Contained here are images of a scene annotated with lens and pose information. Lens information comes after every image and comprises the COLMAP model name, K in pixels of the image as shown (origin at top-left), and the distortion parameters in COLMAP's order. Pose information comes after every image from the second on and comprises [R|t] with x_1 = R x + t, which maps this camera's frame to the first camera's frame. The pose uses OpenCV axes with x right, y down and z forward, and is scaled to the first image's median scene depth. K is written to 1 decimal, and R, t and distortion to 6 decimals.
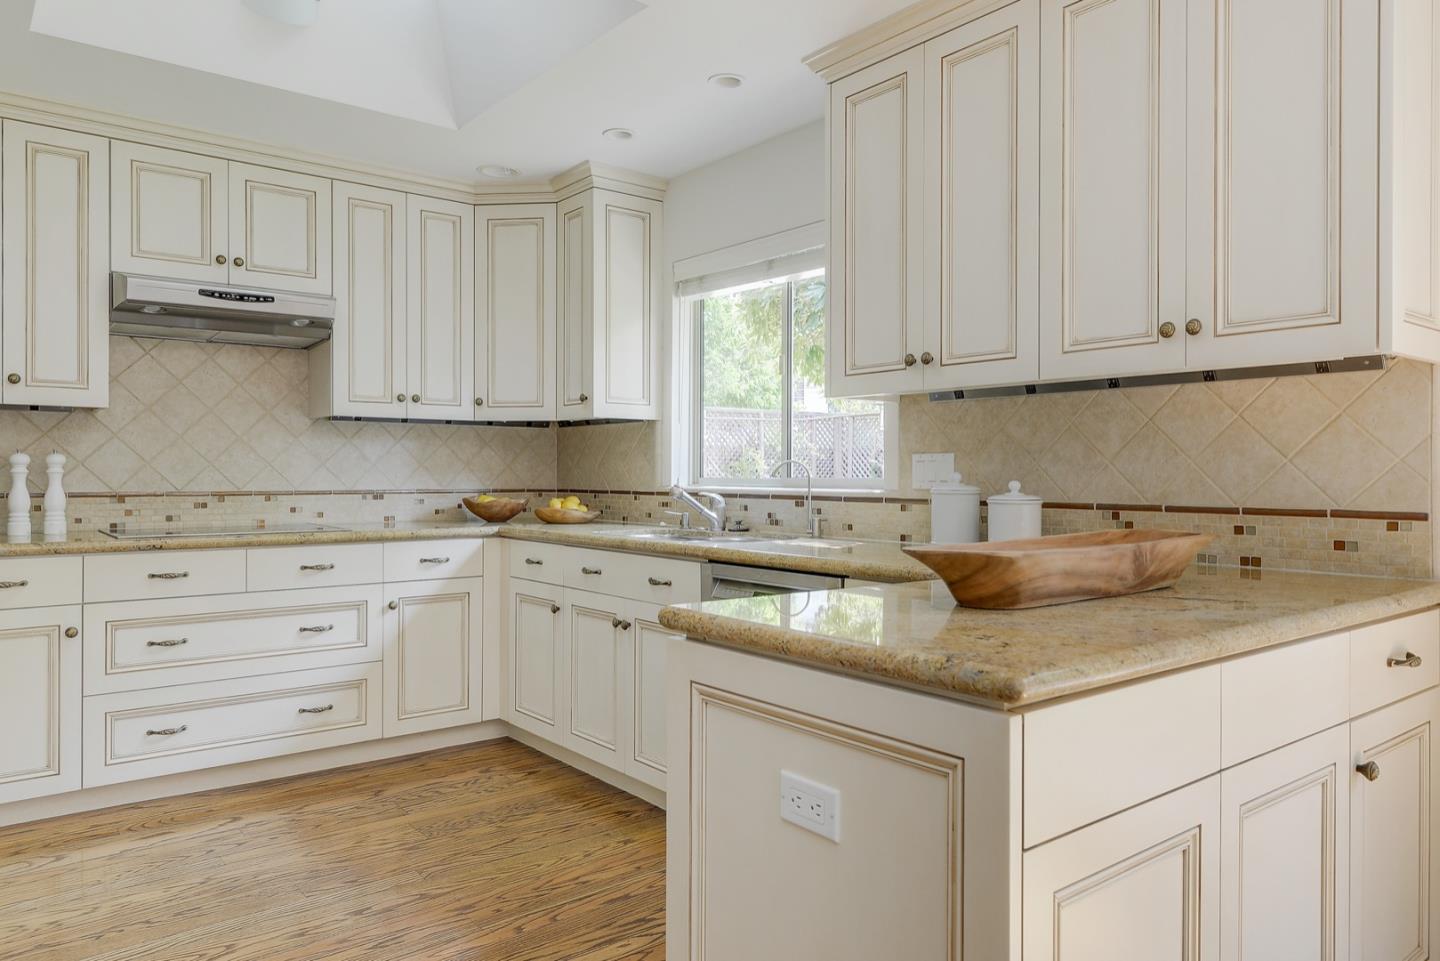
lens RADIAL K [[954.4, 0, 721.4], [0, 954.4, 481.6], [0, 0, 1]] dist [-0.004811, 0.003817]
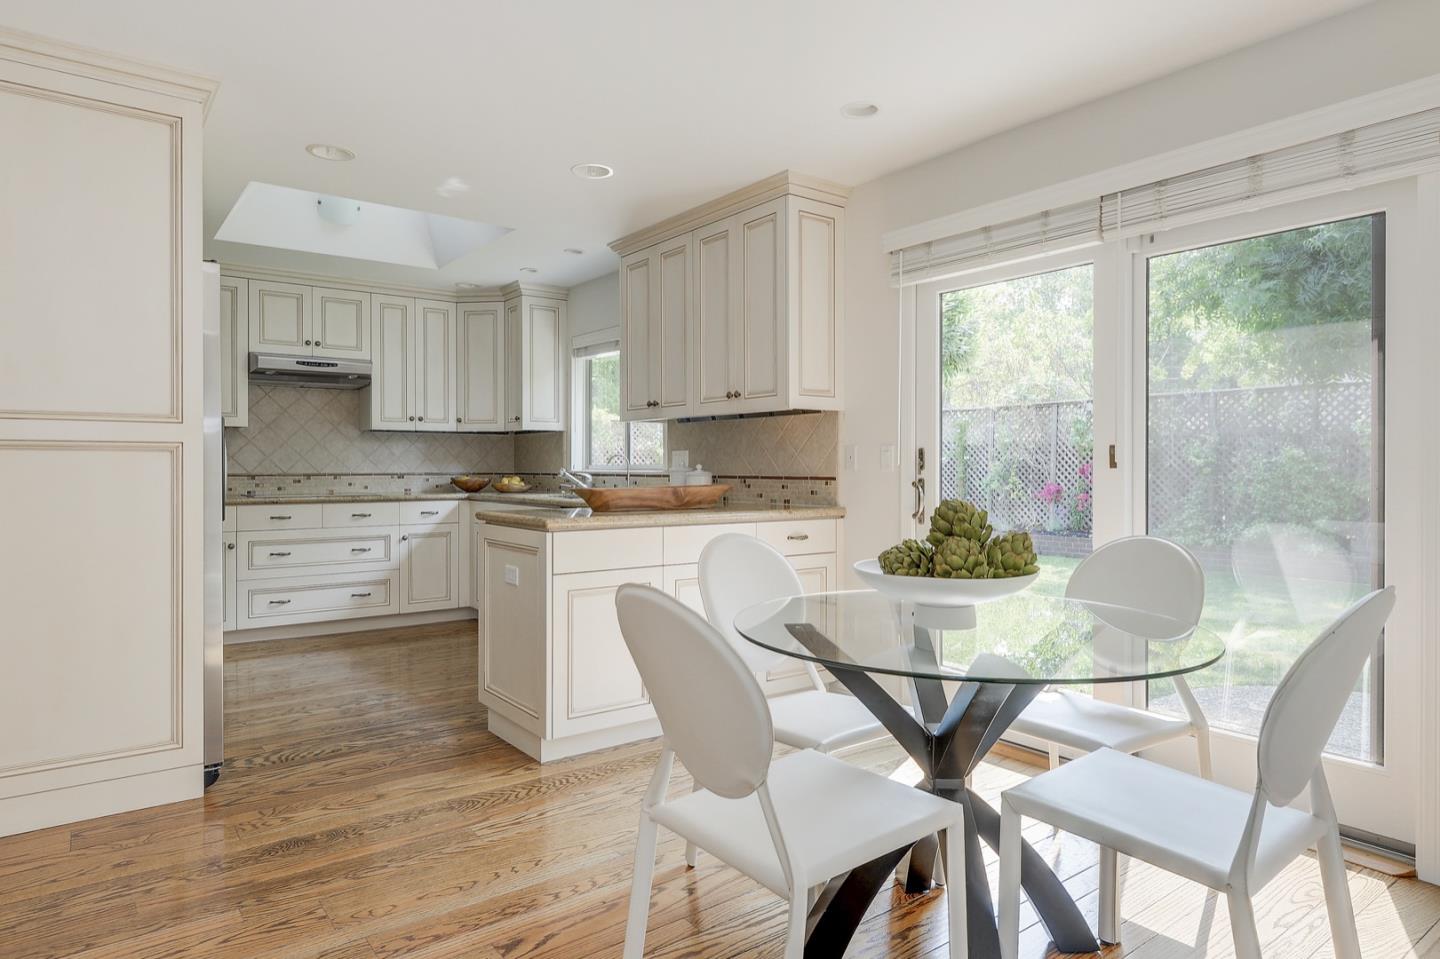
lens RADIAL K [[836.1, 0, 721.7], [0, 836.1, 477.3], [0, 0, 1]] dist [-0.014390, -0.003439]
pose [[0.999729, -0.001909, -0.023188, 0.264299], [0.002013, 0.999988, 0.004449, 0.012341], [0.023179, -0.004494, 0.999721, -0.502329]]
